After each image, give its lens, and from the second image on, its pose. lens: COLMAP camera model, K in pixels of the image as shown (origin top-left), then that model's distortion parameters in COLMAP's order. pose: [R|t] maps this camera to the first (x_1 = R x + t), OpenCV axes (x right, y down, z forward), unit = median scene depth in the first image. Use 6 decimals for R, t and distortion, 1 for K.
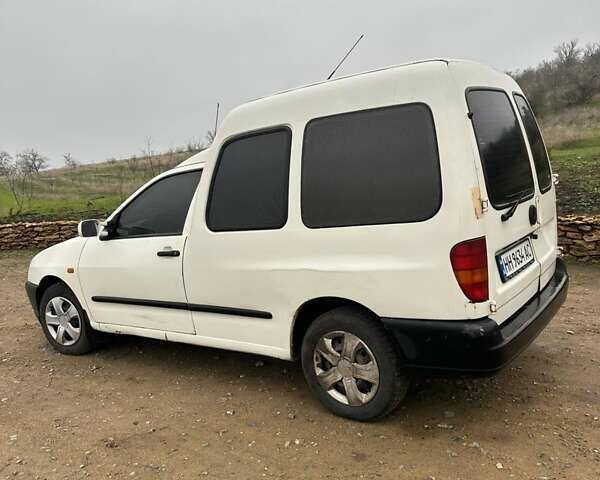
lens RADIAL K [[563.8, 0, 301.4], [0, 563.8, 220.3], [0, 0, 1]] dist [0.002430, 0.000000]
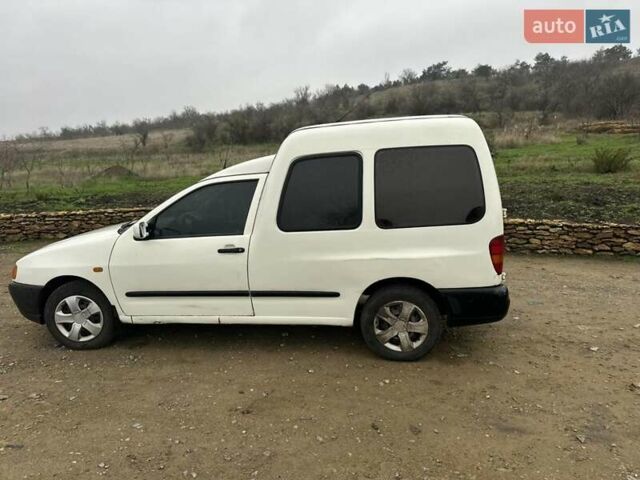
lens RADIAL K [[451.2, 0, 314.6], [0, 451.2, 235.0], [0, 0, 1]] dist [0.032866, -0.032737]
pose [[0.885026, -0.016841, 0.465237, -0.598688], [-0.002232, 0.999181, 0.040414, -0.013678], [-0.465537, -0.036806, 0.884263, 0.089204]]
